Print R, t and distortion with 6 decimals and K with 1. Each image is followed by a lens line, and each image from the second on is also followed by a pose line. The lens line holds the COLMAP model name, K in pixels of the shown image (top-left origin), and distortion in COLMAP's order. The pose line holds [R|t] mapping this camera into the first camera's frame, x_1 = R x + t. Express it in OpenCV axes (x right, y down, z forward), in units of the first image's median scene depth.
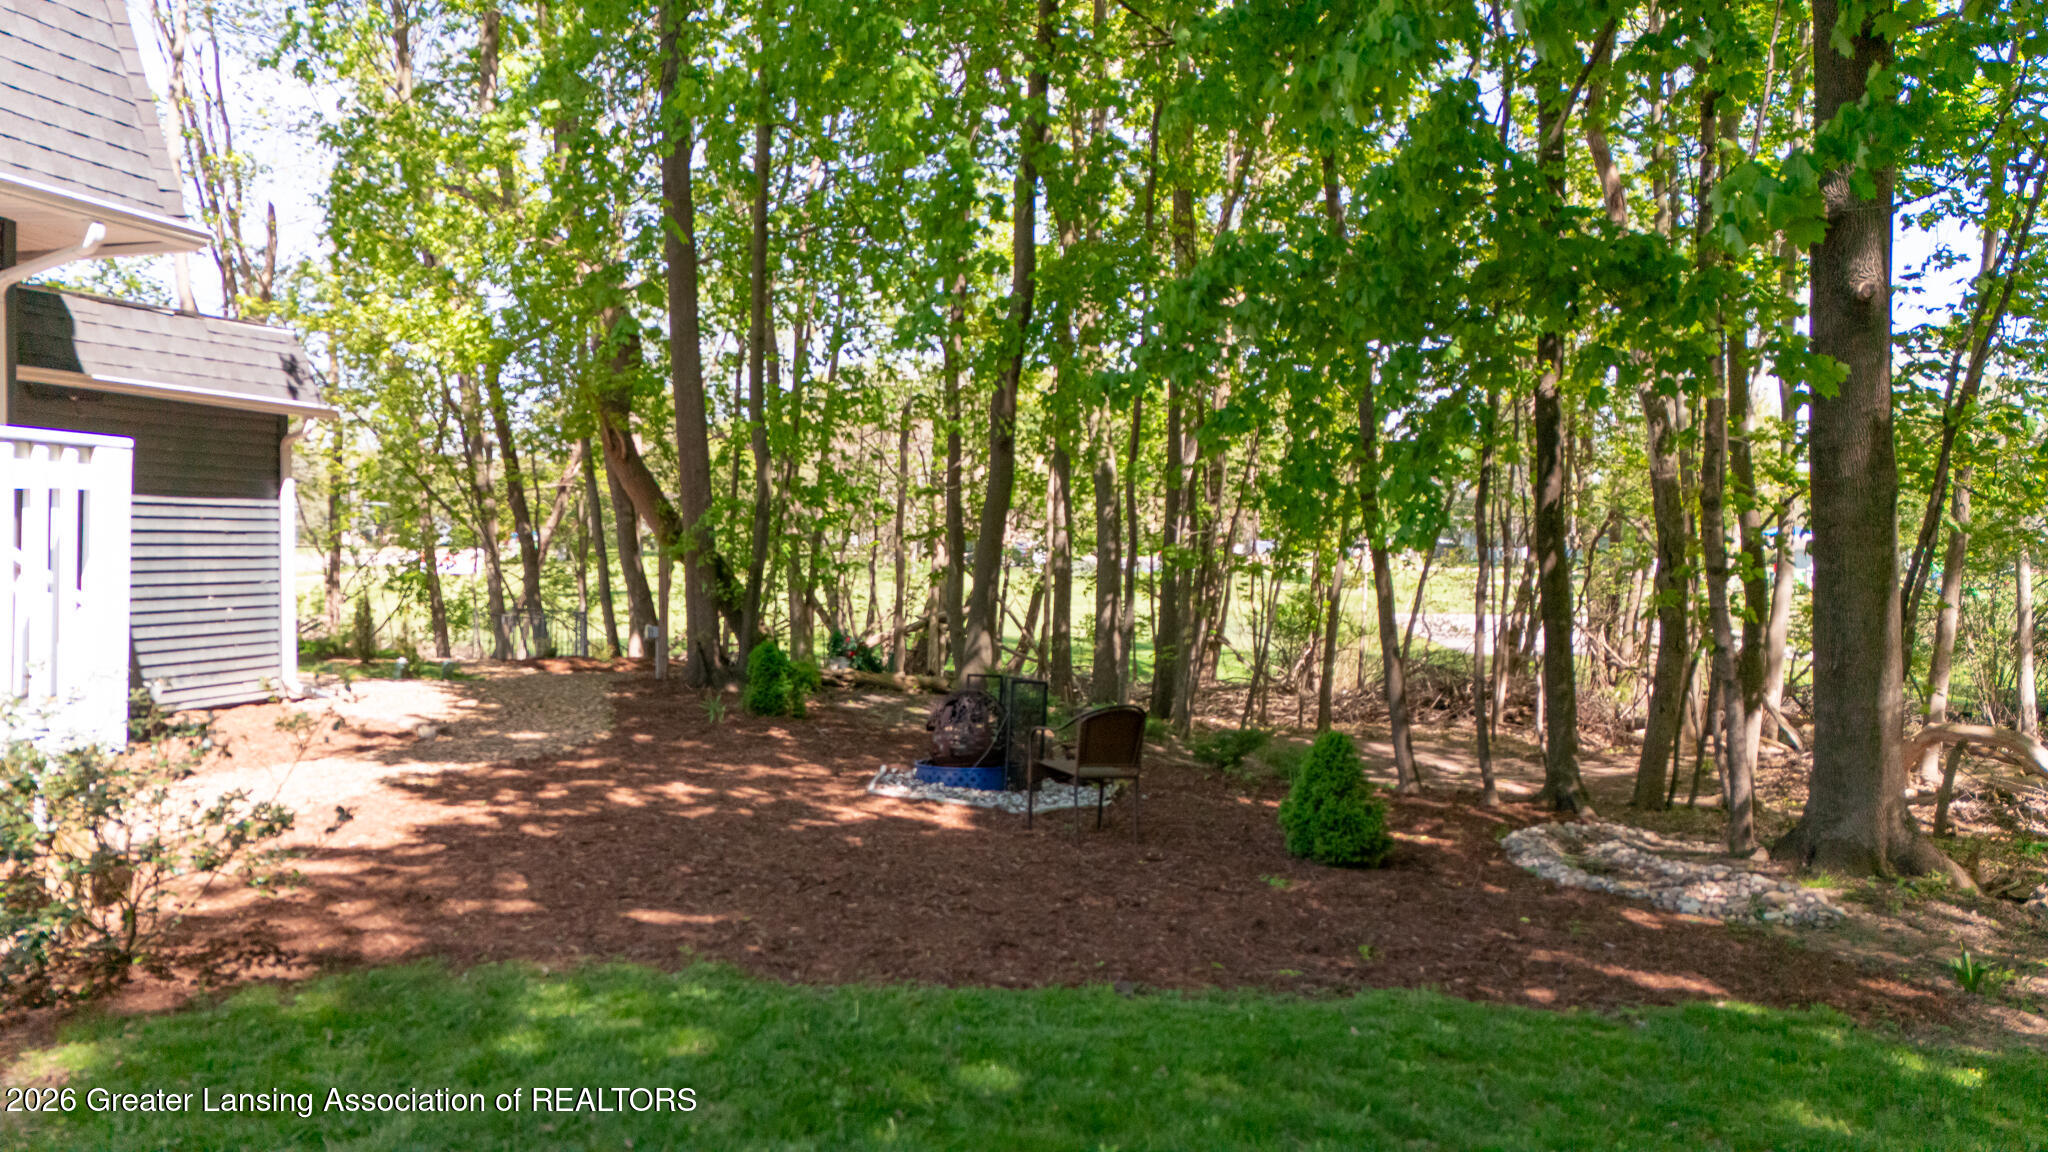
lens RADIAL K [[1493.3, 0, 1030.5], [0, 1493.3, 584.6], [0, 0, 1]] dist [0.043023, -0.010058]
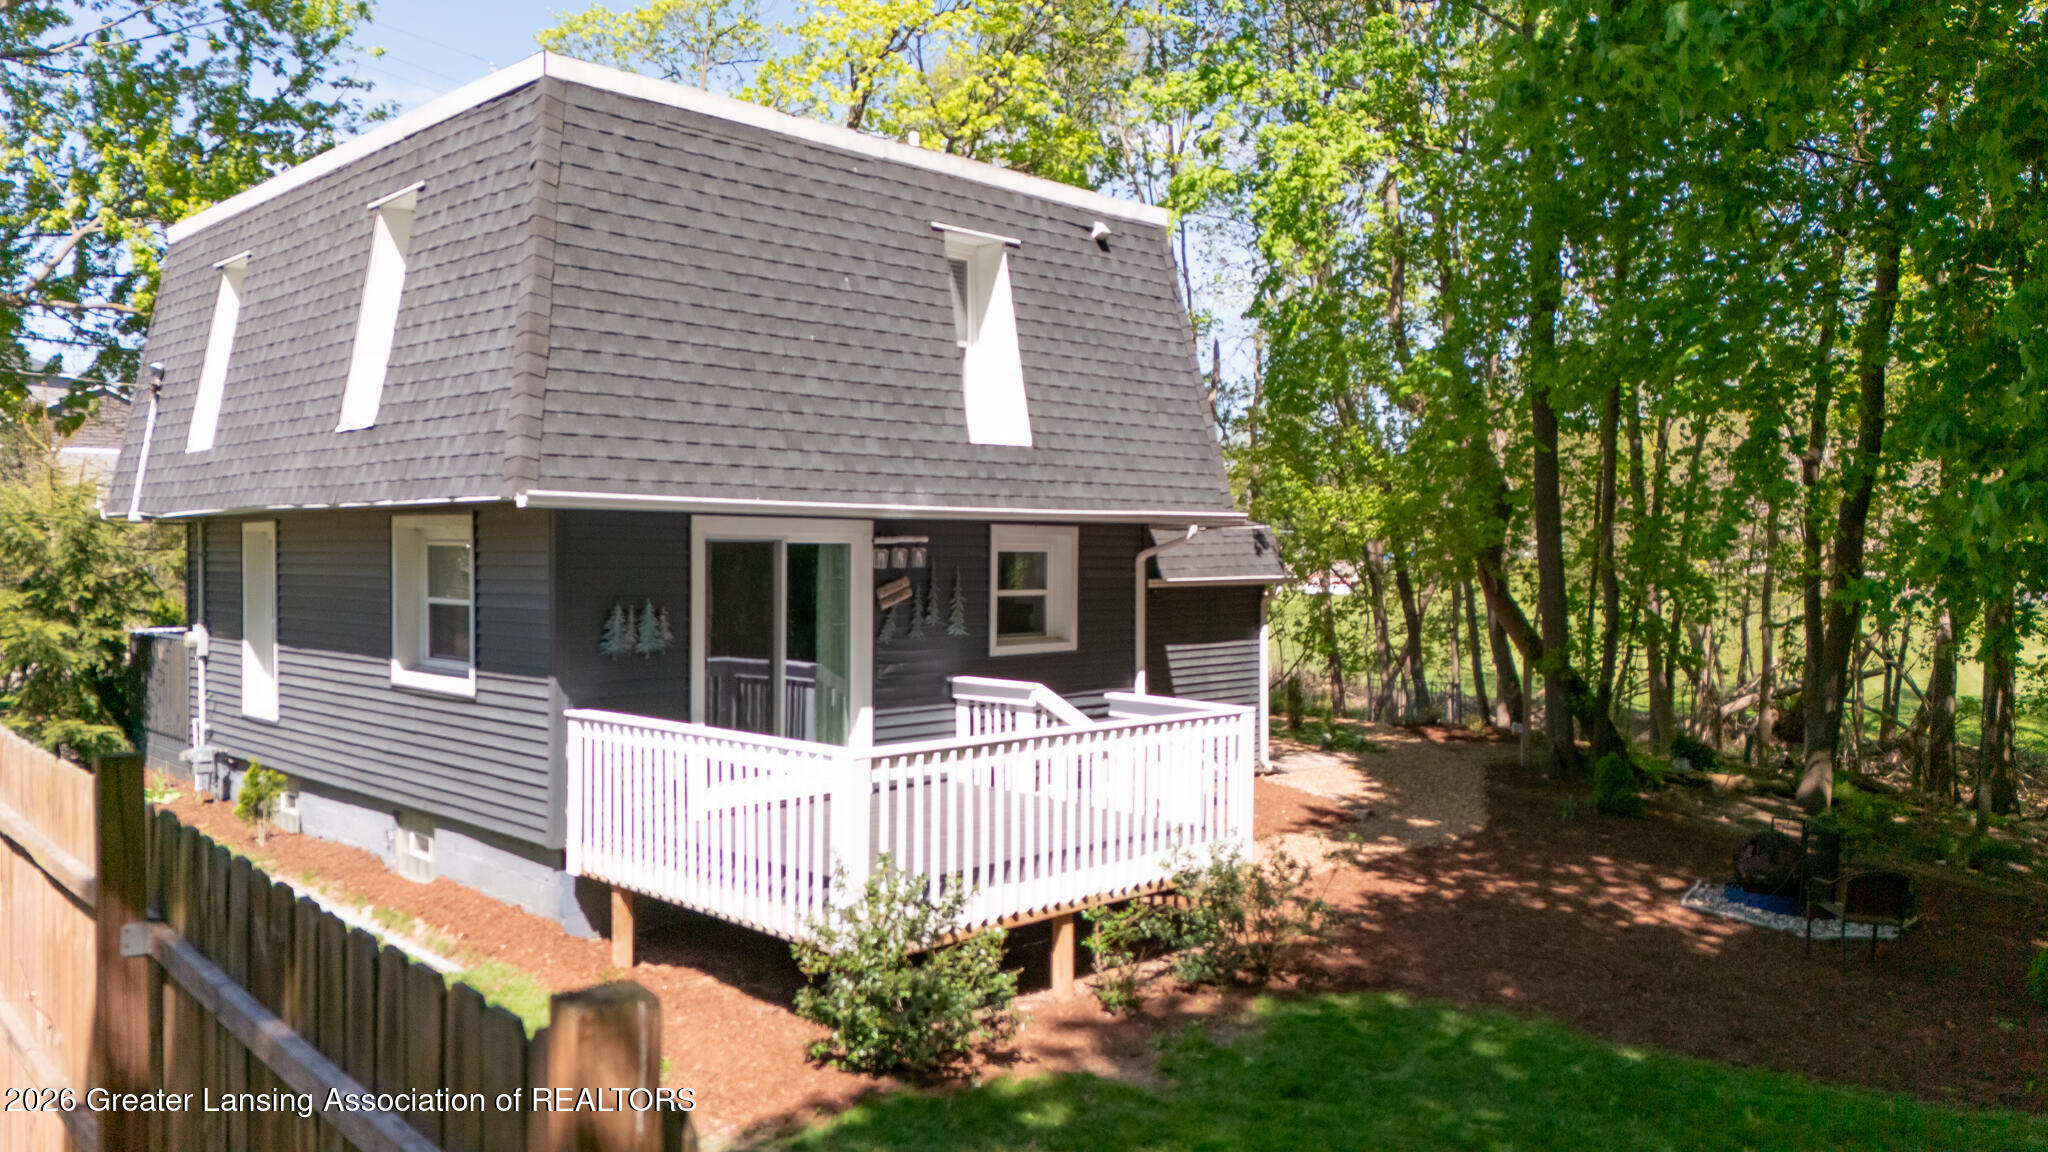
lens RADIAL K [[1493.3, 0, 1042.6], [0, 1493.3, 571.7], [0, 0, 1]] dist [0.043023, -0.010058]
pose [[0.849545, 0.000098, -0.527516, 0.096907], [-0.007772, 0.999894, -0.012330, -0.112450], [0.527459, 0.014575, 0.849455, -0.375409]]
